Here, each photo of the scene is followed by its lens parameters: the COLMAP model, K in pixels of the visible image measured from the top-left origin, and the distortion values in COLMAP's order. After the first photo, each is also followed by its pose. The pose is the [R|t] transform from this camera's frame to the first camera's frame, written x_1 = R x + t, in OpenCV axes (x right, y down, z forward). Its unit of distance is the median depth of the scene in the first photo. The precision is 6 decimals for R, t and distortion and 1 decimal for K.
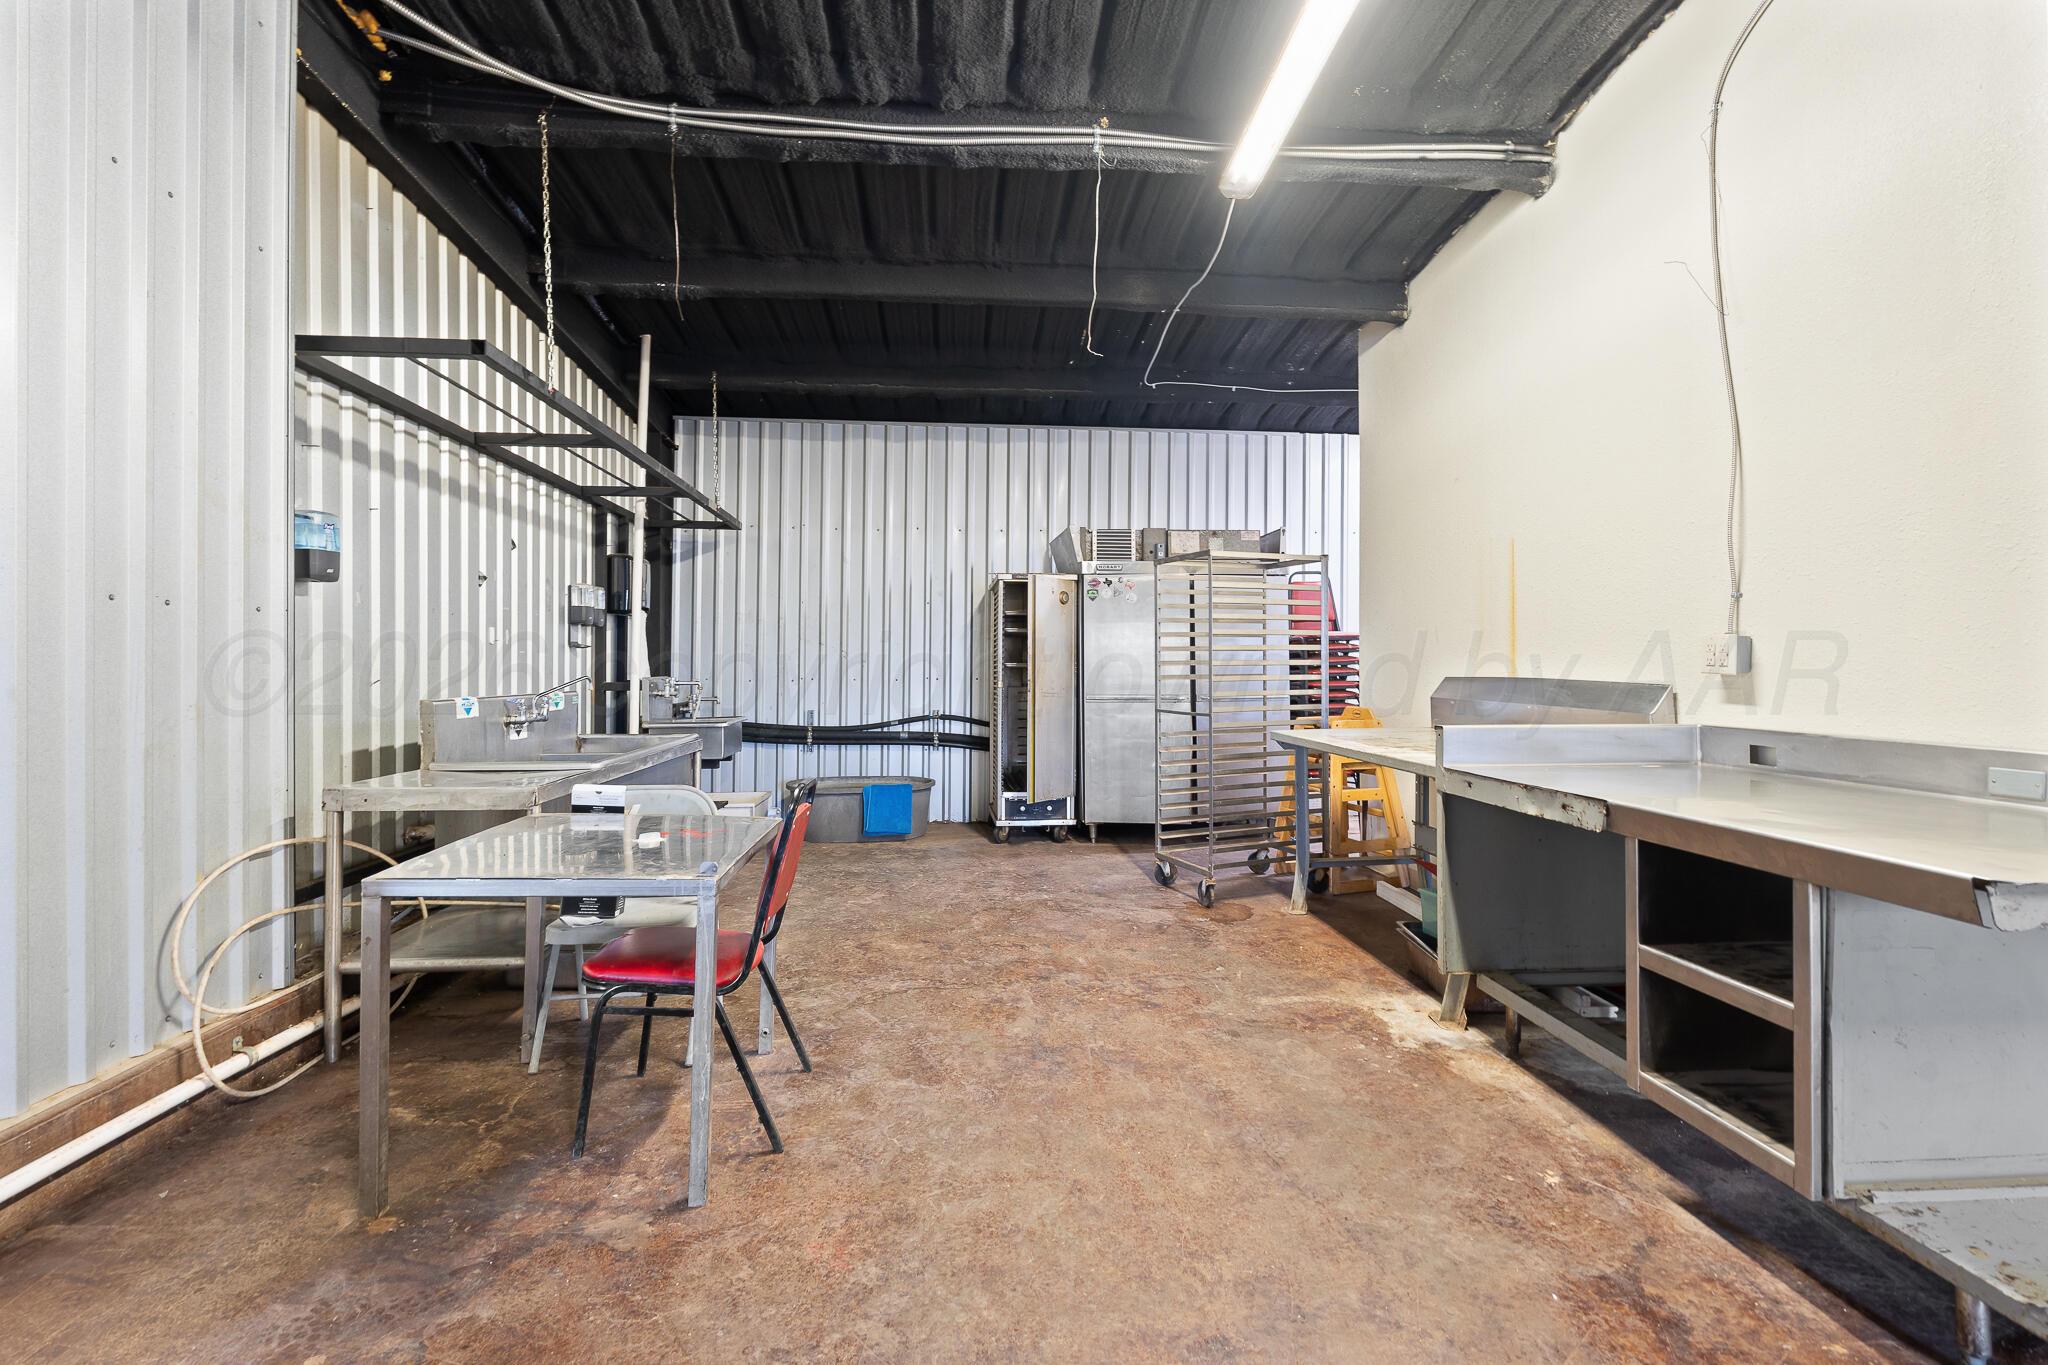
lens RADIAL K [[902.4, 0, 1036.7], [0, 902.4, 667.2], [0, 0, 1]] dist [-0.005537, 0.000958]
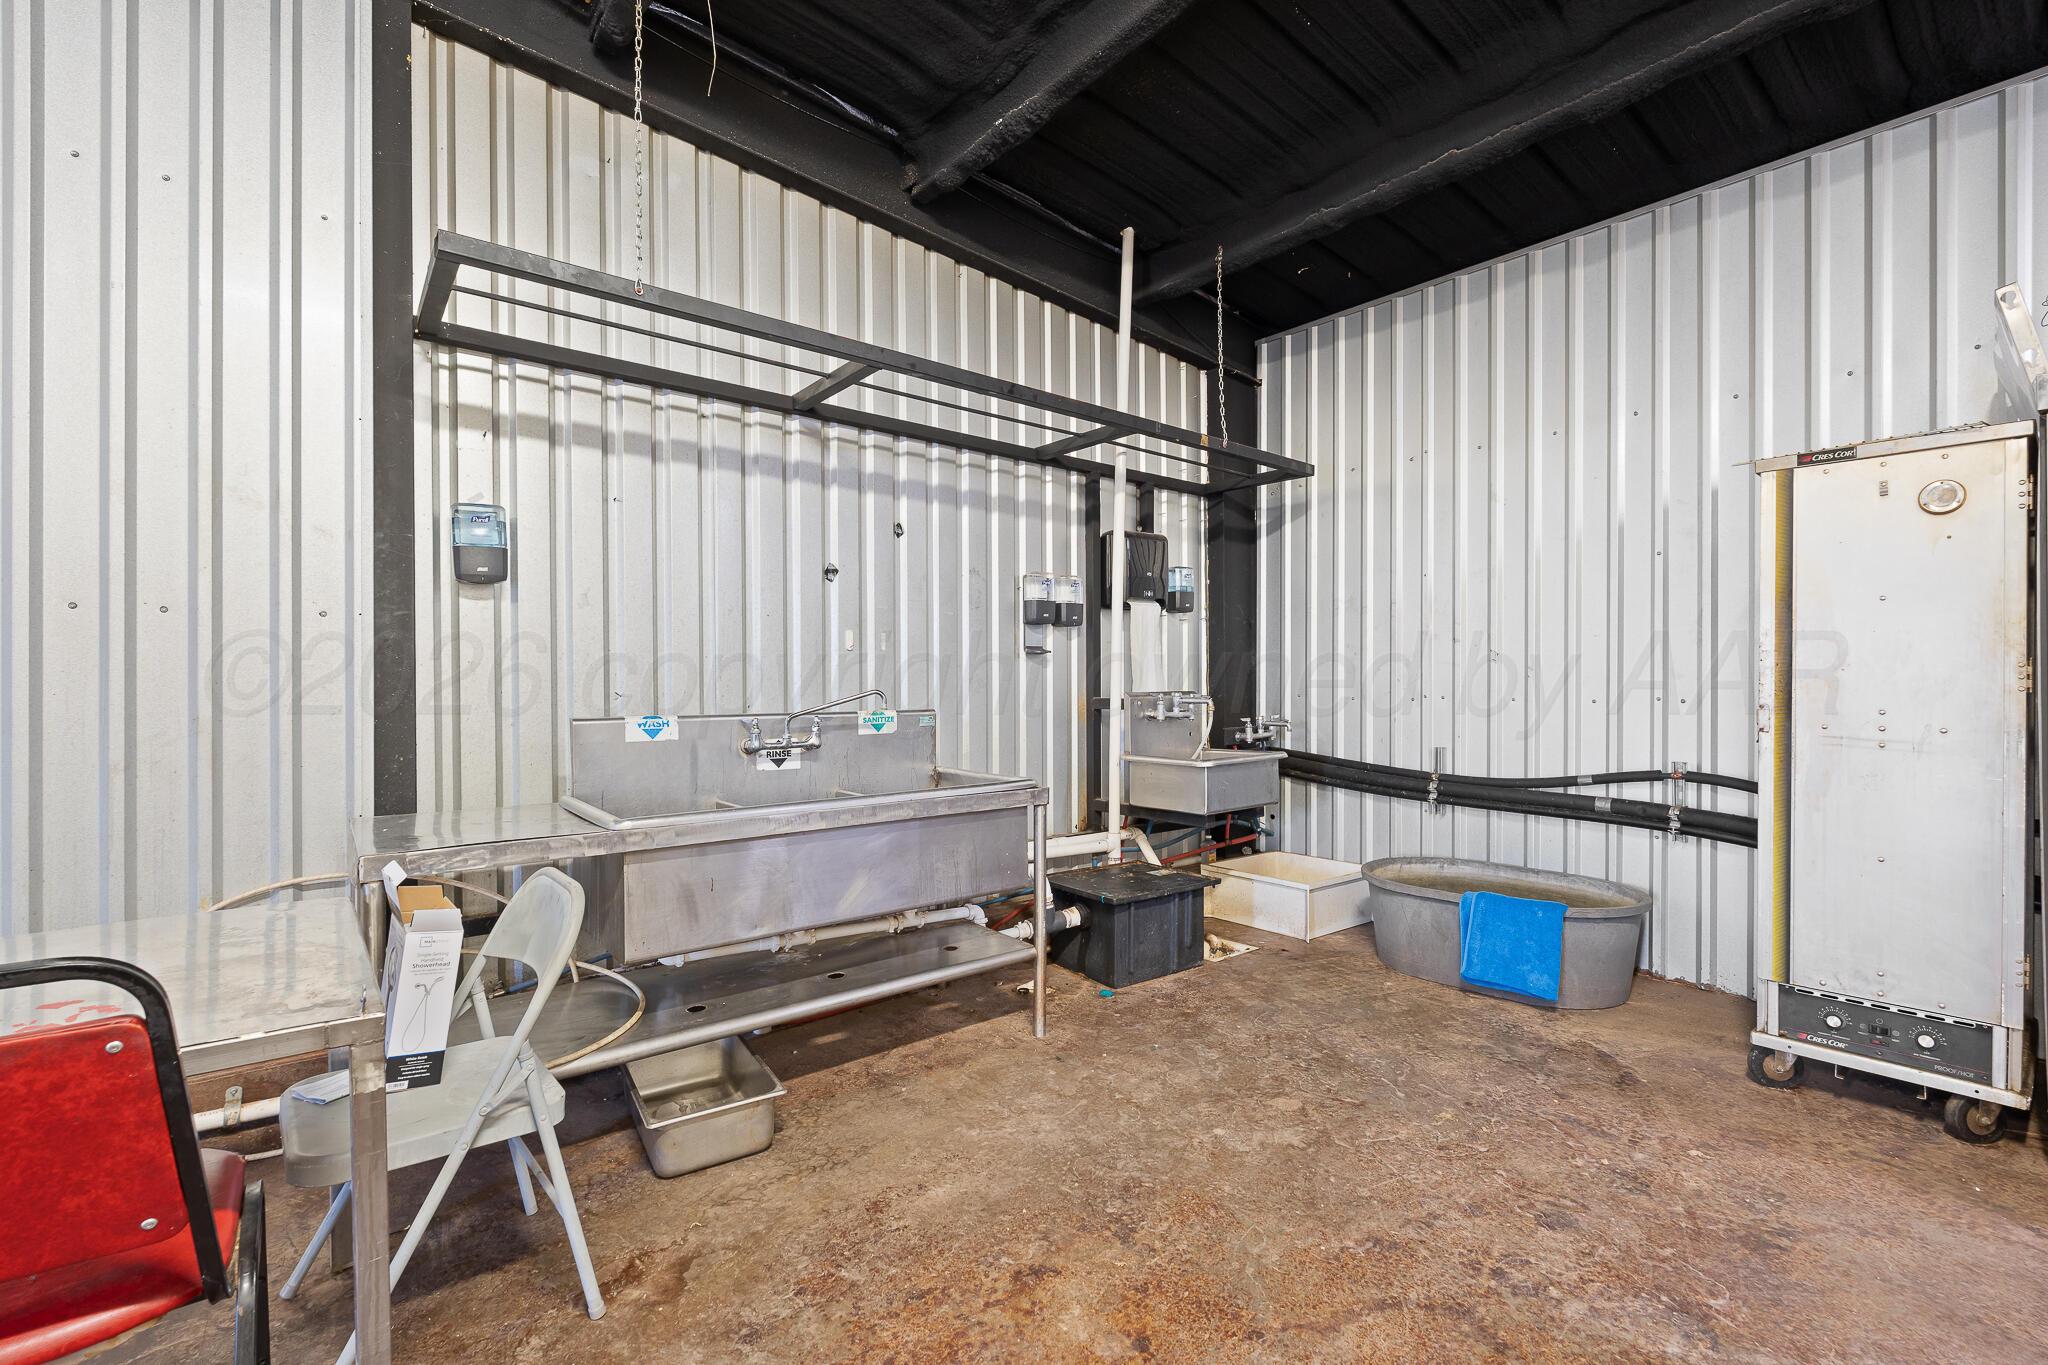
lens RADIAL K [[902.4, 0, 1018.9], [0, 902.4, 678.2], [0, 0, 1]] dist [-0.005537, 0.000958]
pose [[0.554235, -0.000884, -0.832360, 0.118736], [-0.001052, 0.999998, -0.001763, 0.001410], [0.832360, 0.001853, 0.554233, 0.460283]]
